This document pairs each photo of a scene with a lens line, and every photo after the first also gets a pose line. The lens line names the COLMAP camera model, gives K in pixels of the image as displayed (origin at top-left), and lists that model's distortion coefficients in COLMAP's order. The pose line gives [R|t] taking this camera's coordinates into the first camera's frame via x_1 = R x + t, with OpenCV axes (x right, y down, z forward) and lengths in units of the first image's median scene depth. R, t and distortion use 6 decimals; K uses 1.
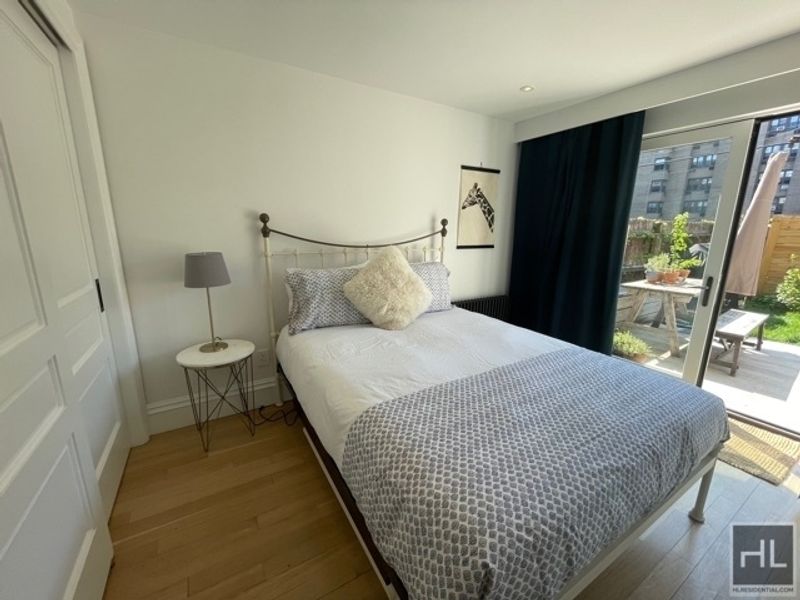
lens RADIAL K [[324.6, 0, 400.0], [0, 324.6, 300.0], [0, 0, 1]] dist [0.000105, -0.000499]
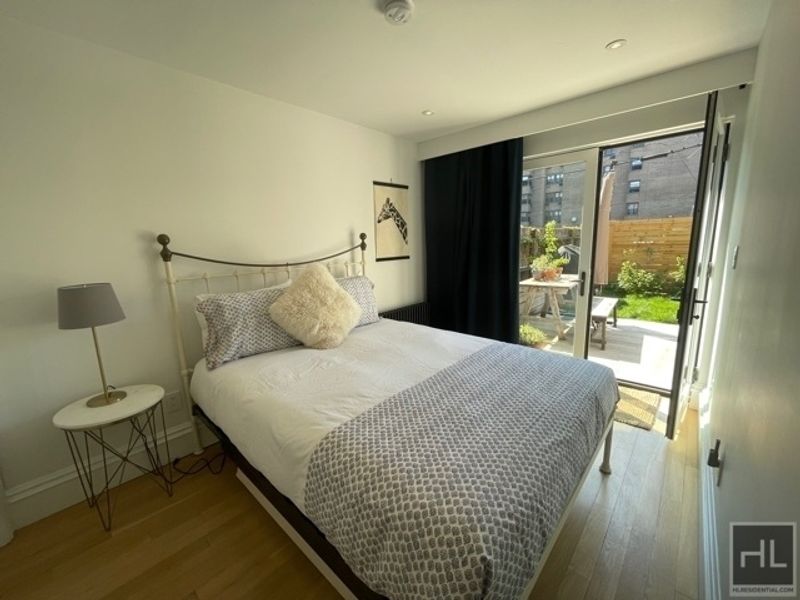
lens RADIAL K [[324.6, 0, 400.0], [0, 324.6, 300.0], [0, 0, 1]] dist [0.000105, -0.000499]
pose [[0.957535, -0.091312, 0.273475, -0.064175], [0.102083, 0.994452, -0.025387, -0.005343], [-0.269640, 0.052227, 0.961544, 0.005971]]
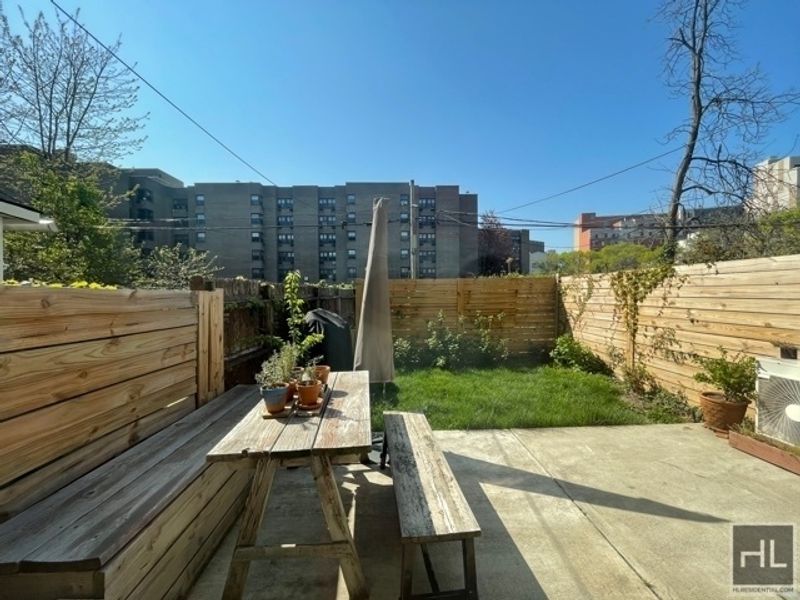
lens RADIAL K [[324.6, 0, 400.0], [0, 324.6, 300.0], [0, 0, 1]] dist [0.000105, -0.000499]
pose [[0.490749, -0.035113, 0.870593, 0.948274], [0.202600, 0.976399, -0.074824, -0.274740], [-0.847419, 0.213102, 0.486280, 1.209680]]
